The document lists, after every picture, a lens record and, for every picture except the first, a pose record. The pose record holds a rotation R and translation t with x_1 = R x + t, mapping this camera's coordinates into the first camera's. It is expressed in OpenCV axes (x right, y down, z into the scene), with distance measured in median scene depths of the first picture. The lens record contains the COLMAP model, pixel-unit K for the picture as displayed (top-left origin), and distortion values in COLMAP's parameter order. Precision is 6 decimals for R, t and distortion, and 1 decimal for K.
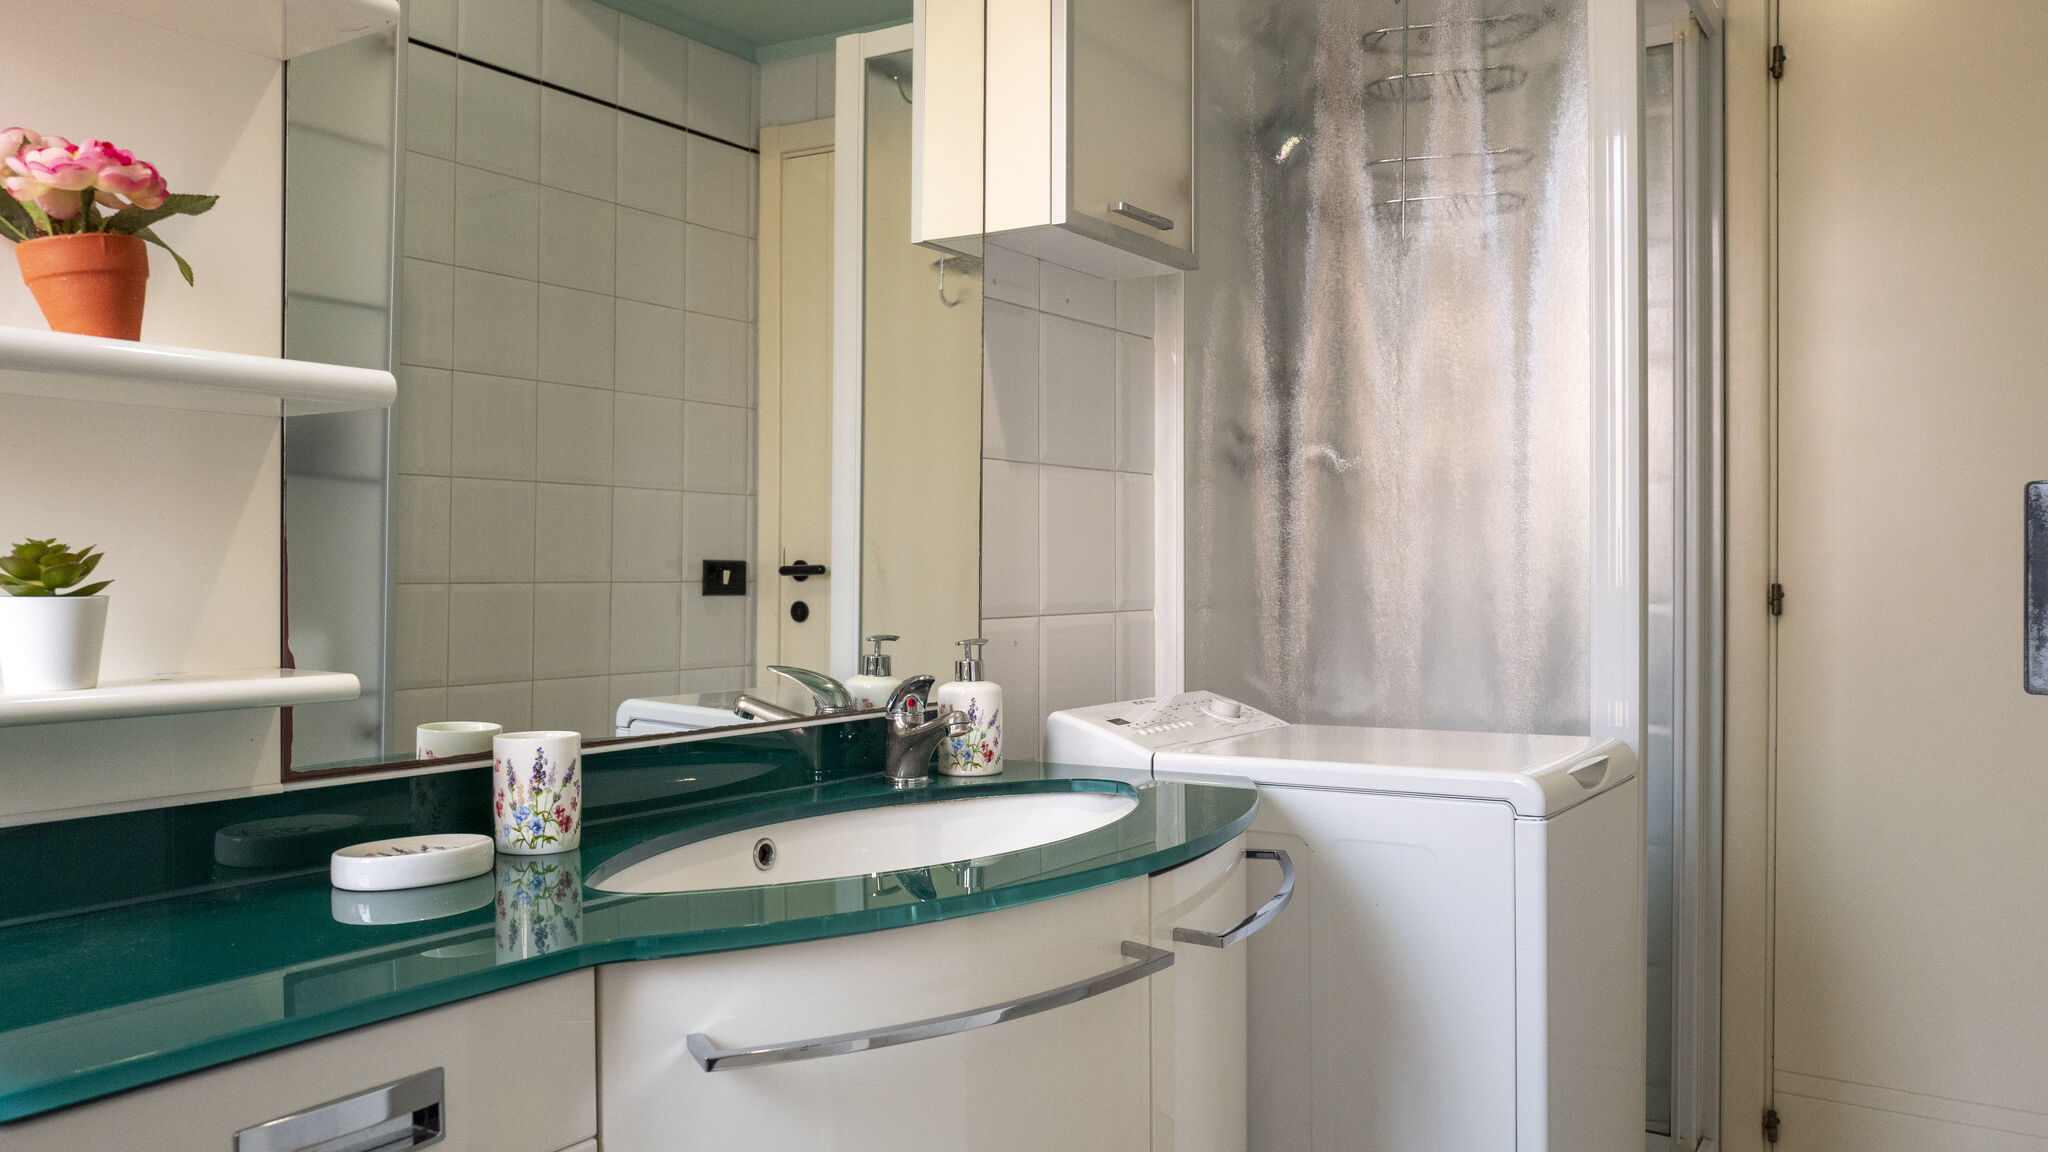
lens RADIAL K [[1541.9, 0, 1024.0], [0, 1541.9, 576.0], [0, 0, 1]] dist [-0.007376, 0.003297]
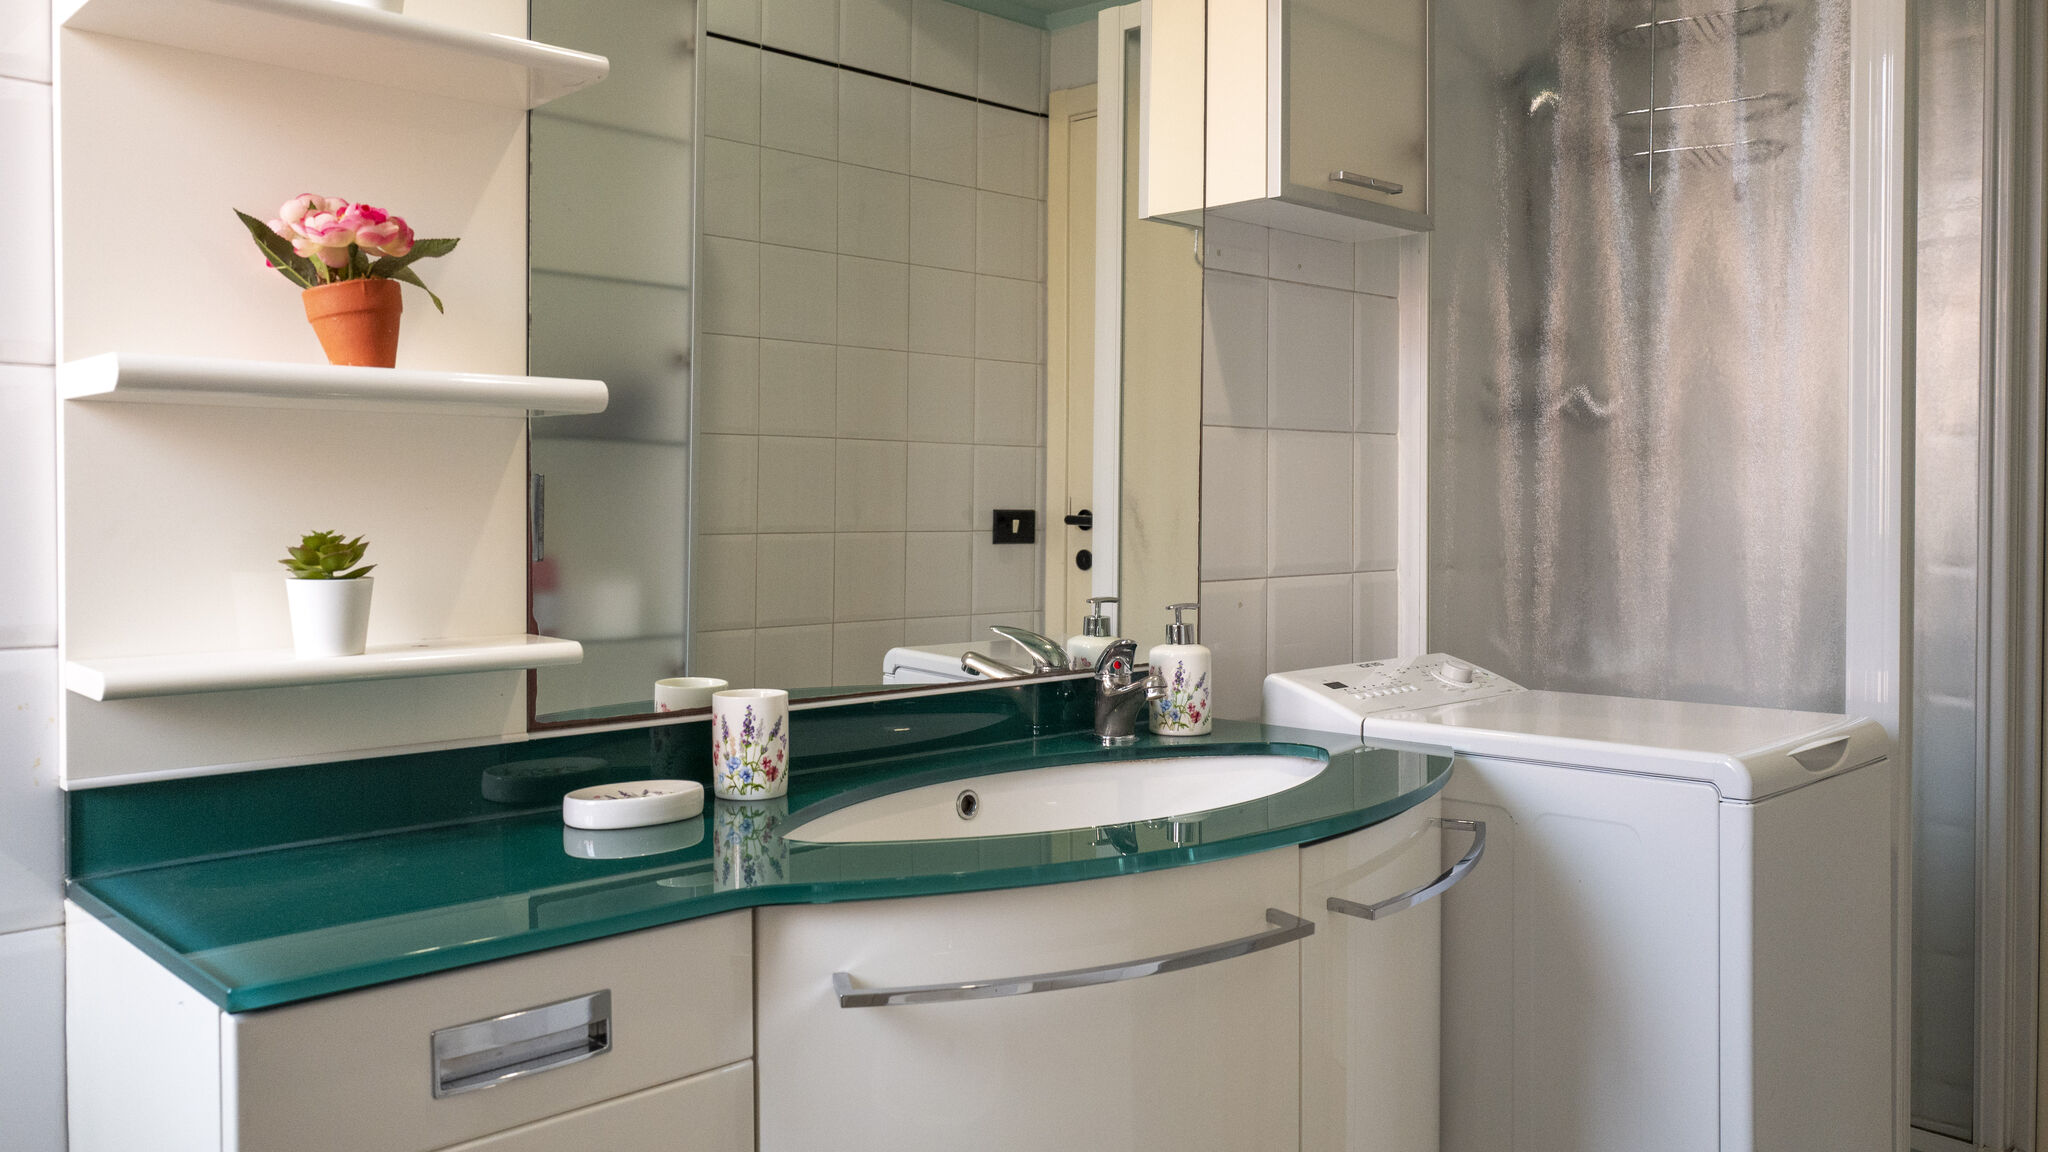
lens RADIAL K [[1540.4, 0, 1027.2], [0, 1540.4, 521.5], [0, 0, 1]] dist [-0.002288, -0.003502]
pose [[0.975832, 0.003344, -0.218496, 0.107028], [-0.001684, 0.999968, 0.007781, -0.026350], [0.218515, -0.007225, 0.975807, -0.041115]]
